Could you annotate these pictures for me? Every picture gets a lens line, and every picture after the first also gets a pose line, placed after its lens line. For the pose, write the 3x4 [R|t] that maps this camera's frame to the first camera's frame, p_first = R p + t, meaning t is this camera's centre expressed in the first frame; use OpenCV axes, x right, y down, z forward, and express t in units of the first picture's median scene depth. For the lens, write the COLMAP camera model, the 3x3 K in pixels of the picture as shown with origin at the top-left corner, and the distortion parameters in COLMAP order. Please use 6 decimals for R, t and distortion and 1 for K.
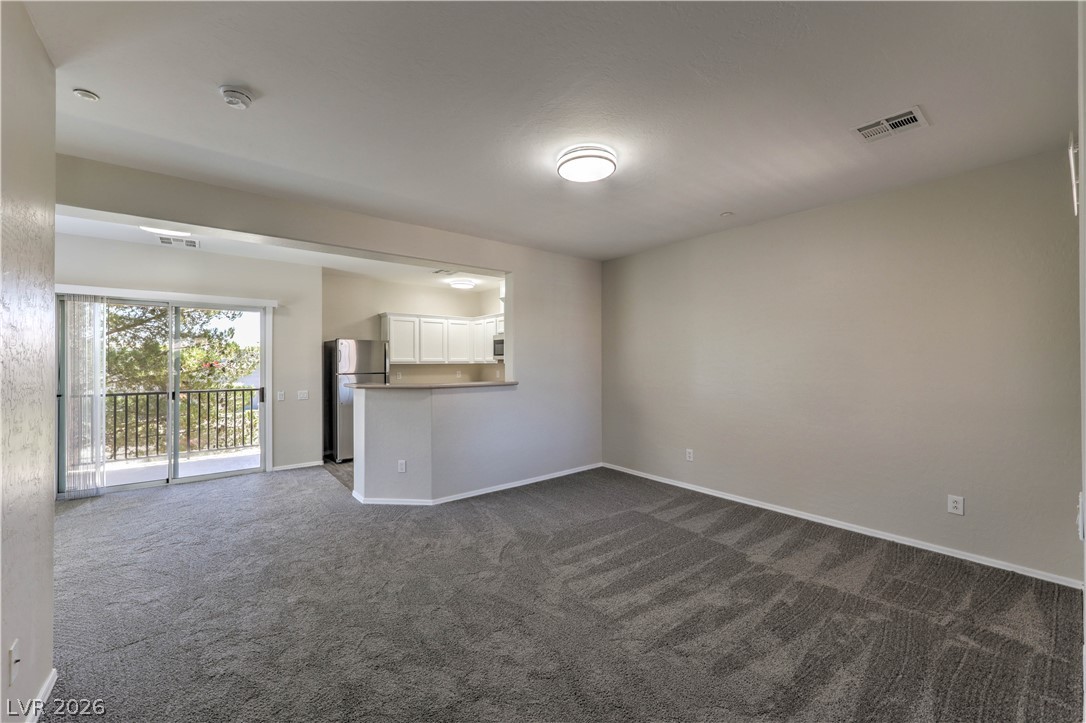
lens RADIAL K [[431.6, 0, 543.3], [0, 431.6, 358.3], [0, 0, 1]] dist [0.000655, 0.000092]
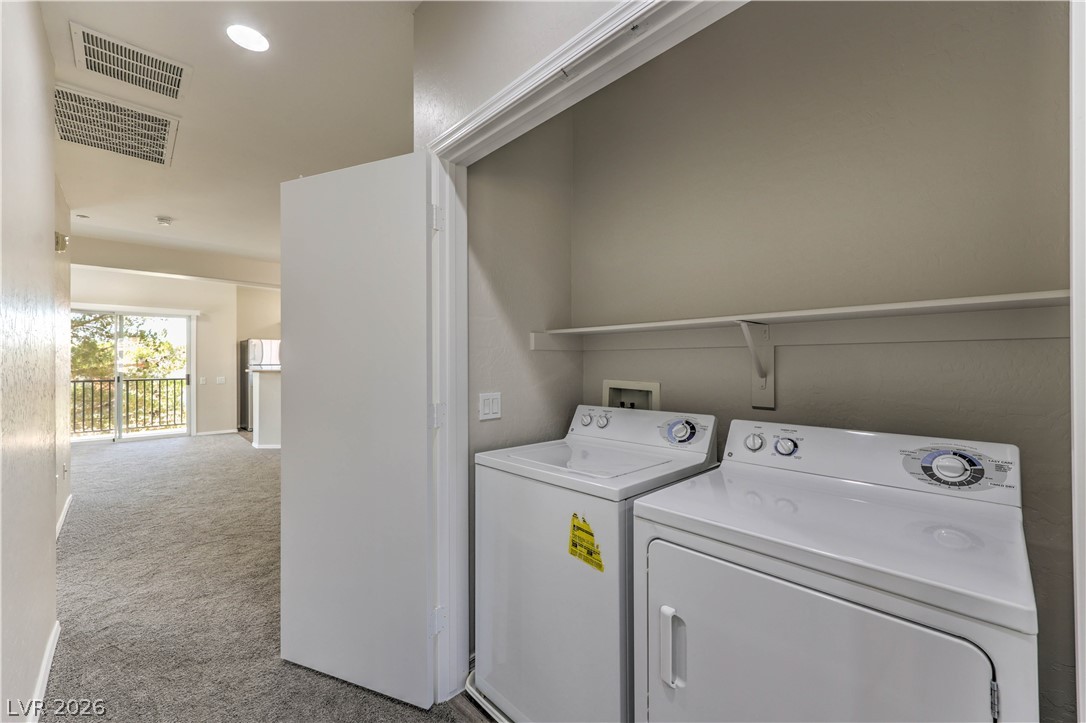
lens RADIAL K [[431.6, 0, 543.2], [0, 431.6, 361.9], [0, 0, 1]] dist [0.000655, 0.000092]
pose [[0.995868, 0.001307, 0.090806, 0.225886], [-0.001857, 0.999980, 0.005970, 0.012293], [-0.090796, -0.006114, 0.995851, -0.303091]]
